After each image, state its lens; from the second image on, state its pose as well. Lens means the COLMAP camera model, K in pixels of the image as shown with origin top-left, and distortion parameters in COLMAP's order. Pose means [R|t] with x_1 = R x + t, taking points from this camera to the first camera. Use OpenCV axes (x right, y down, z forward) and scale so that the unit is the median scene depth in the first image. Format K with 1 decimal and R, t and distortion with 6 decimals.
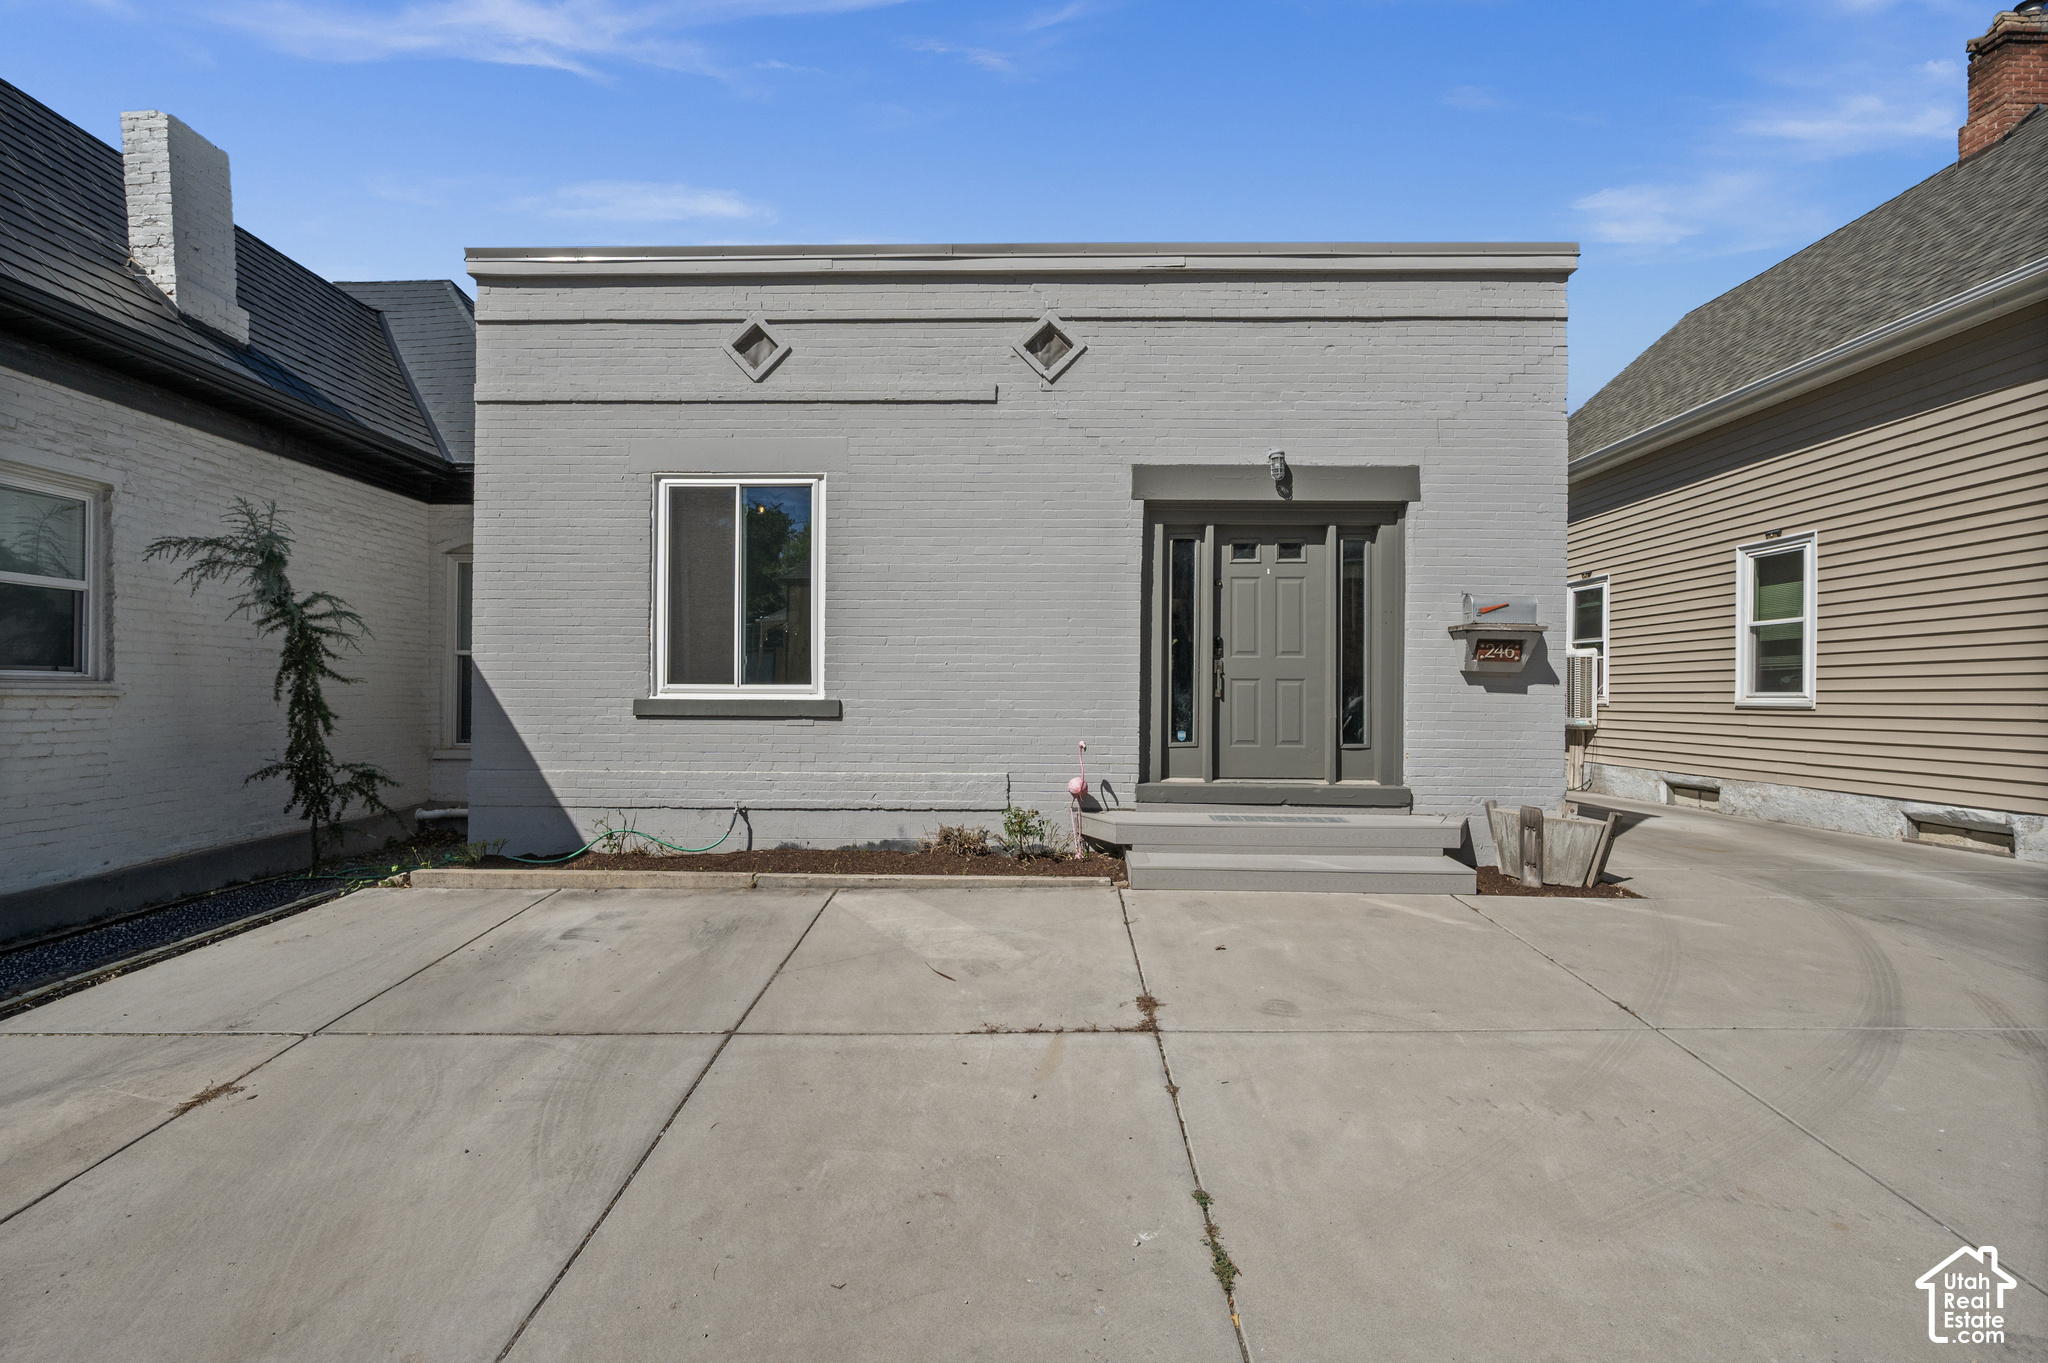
lens RADIAL K [[900.7, 0, 1038.5], [0, 900.7, 679.3], [0, 0, 1]] dist [-0.000419, 0.000245]
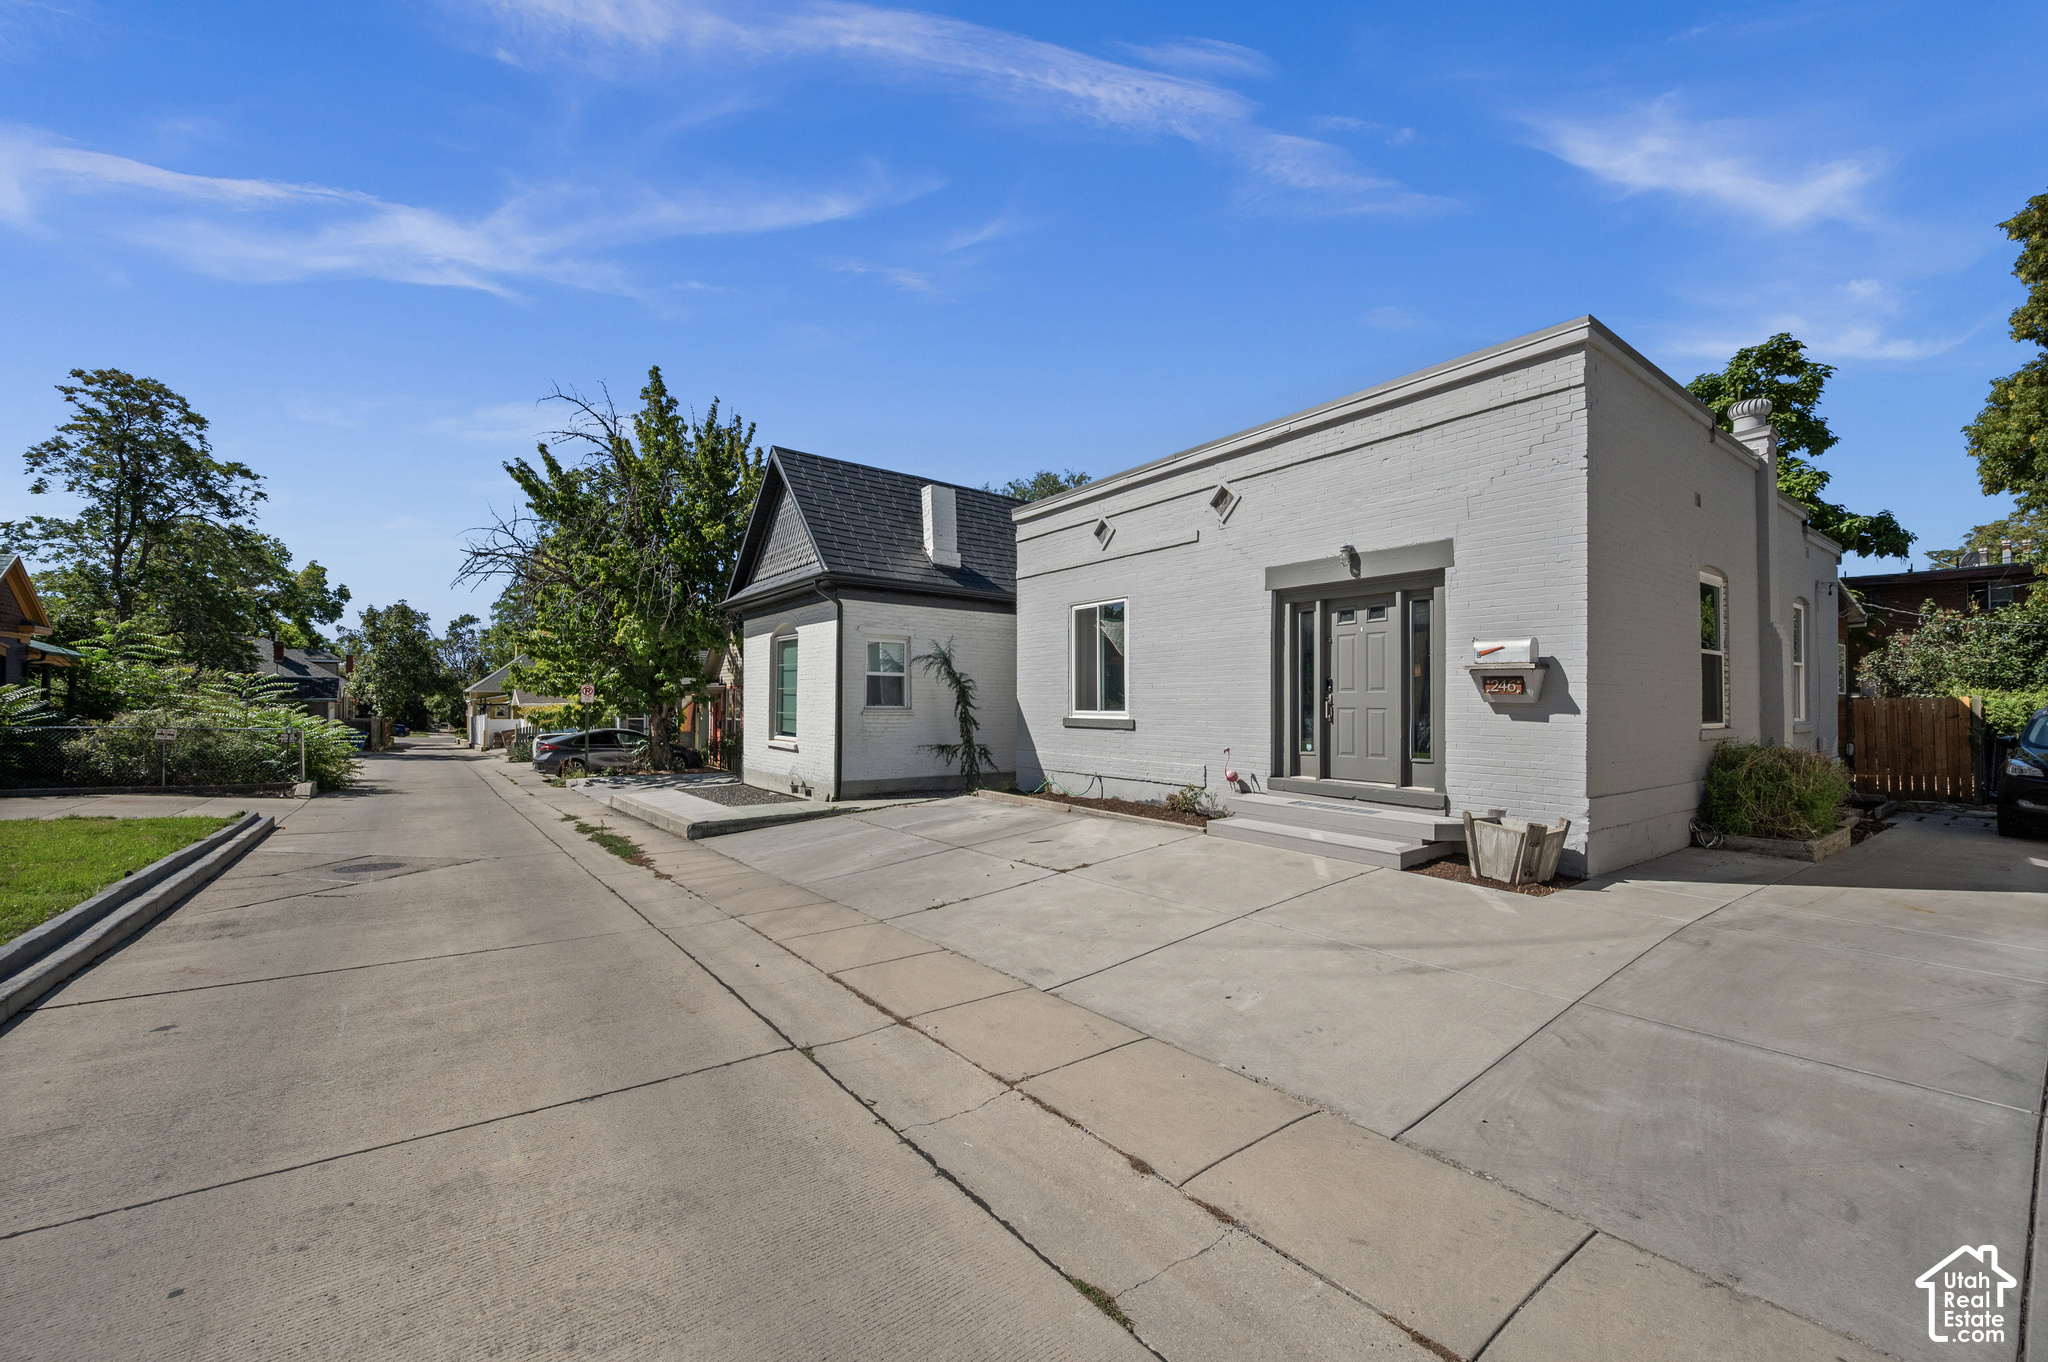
lens RADIAL K [[822.0, 0, 1024.2], [0, 822.0, 691.2], [0, 0, 1]] dist [-0.000676, -0.000379]
pose [[0.590820, -0.014906, -0.806666, 0.983440], [0.011490, 0.999883, -0.010061, -0.019843], [0.806722, -0.003324, 0.590922, -0.154301]]
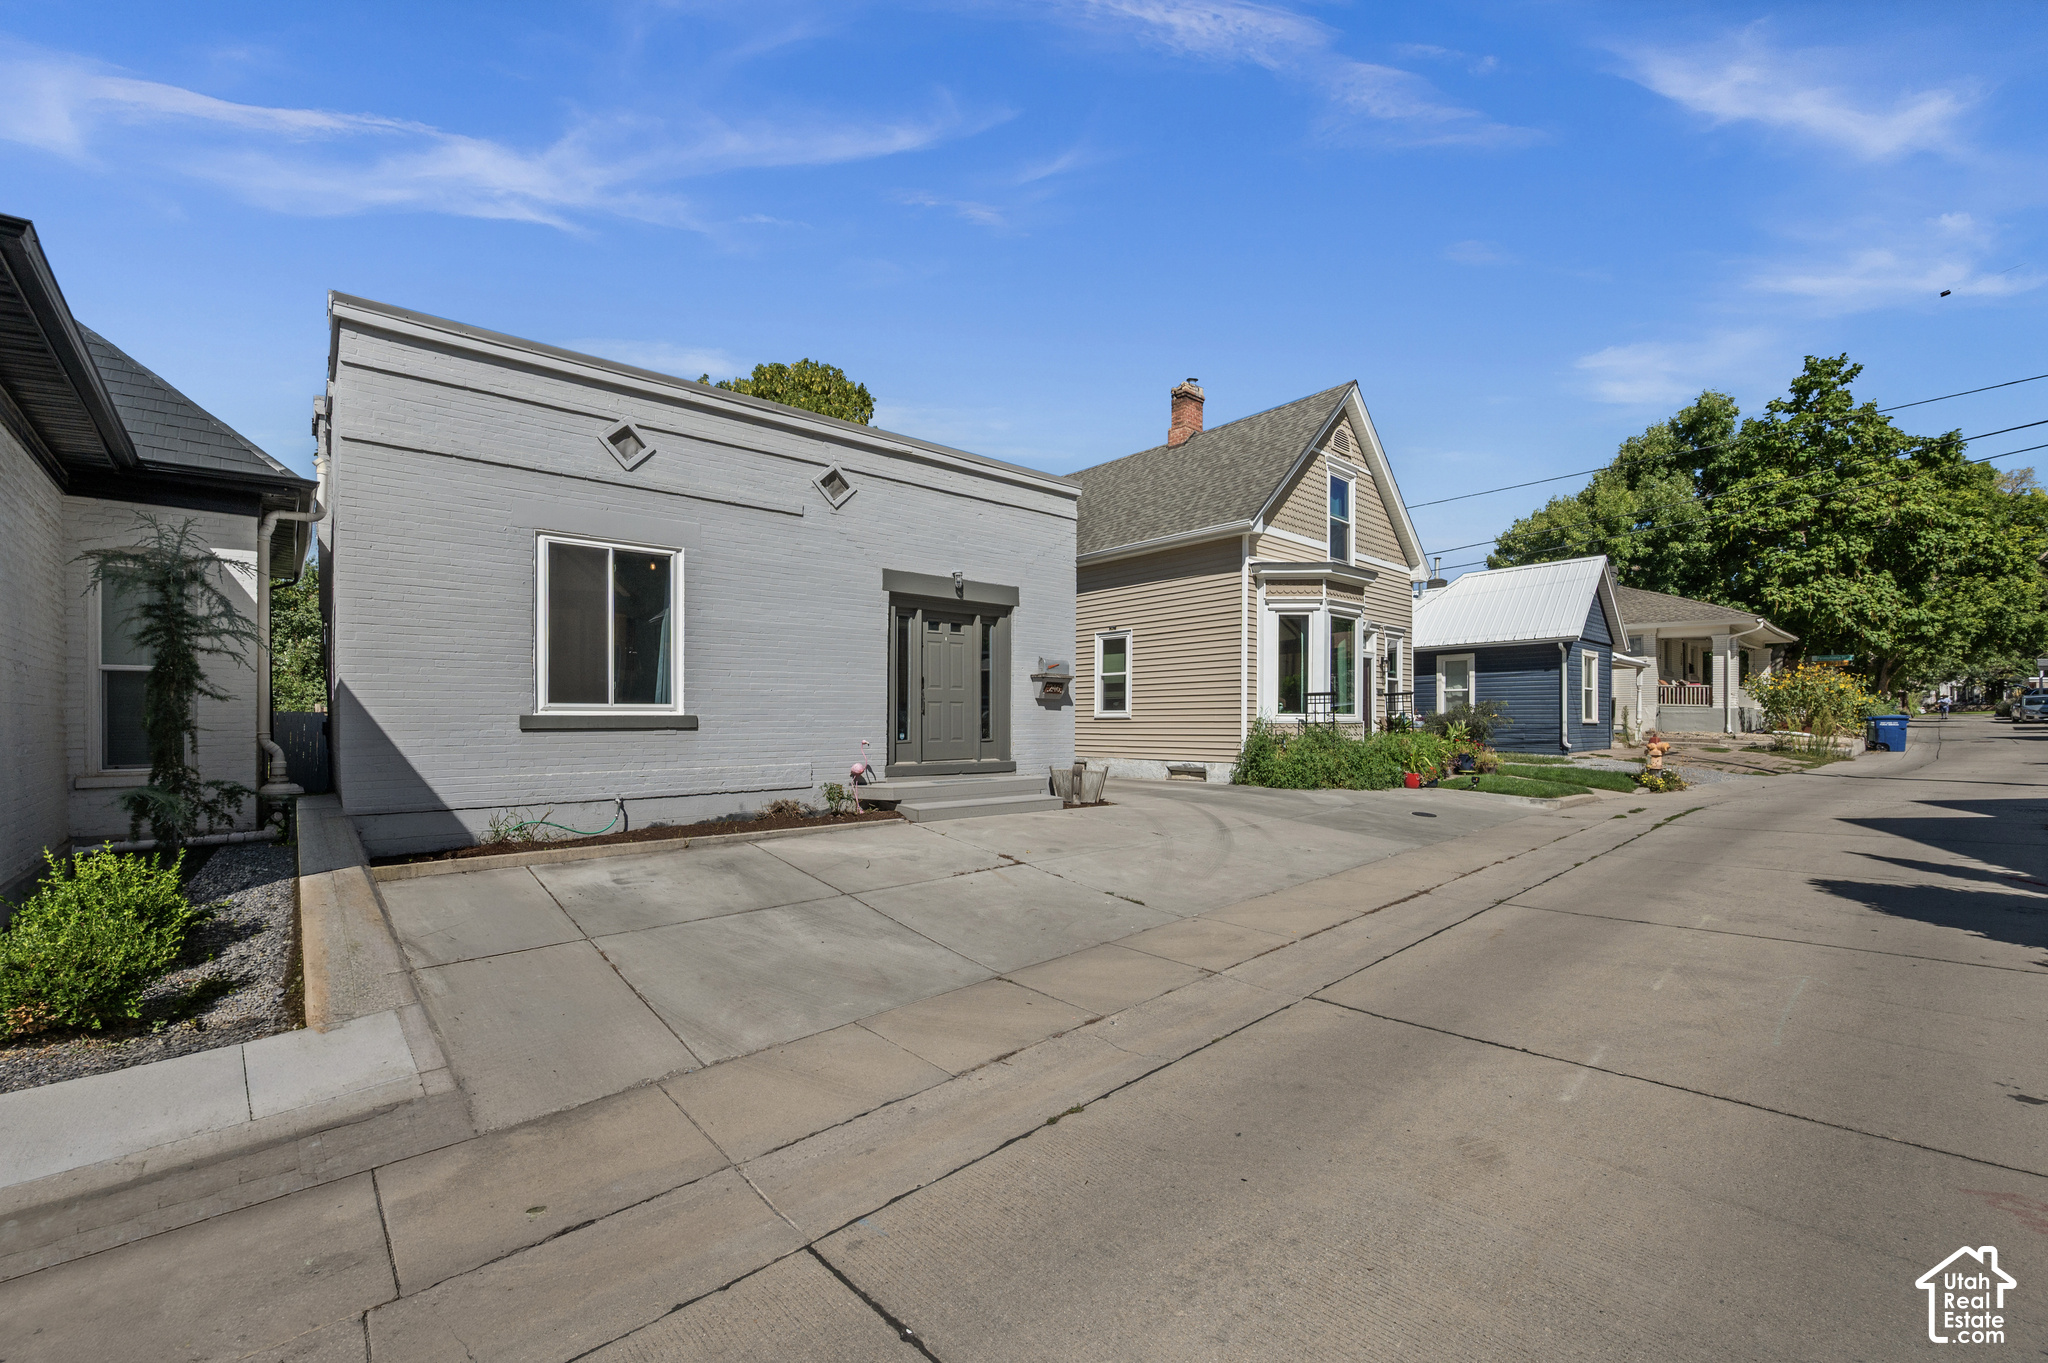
lens RADIAL K [[822.0, 0, 1043.5], [0, 822.0, 717.6], [0, 0, 1]] dist [-0.000676, -0.000379]
pose [[0.739225, -0.006799, 0.673424, -0.675350], [-0.004822, 0.999870, 0.015388, 0.004738], [-0.673441, -0.014622, 0.739096, -0.285558]]
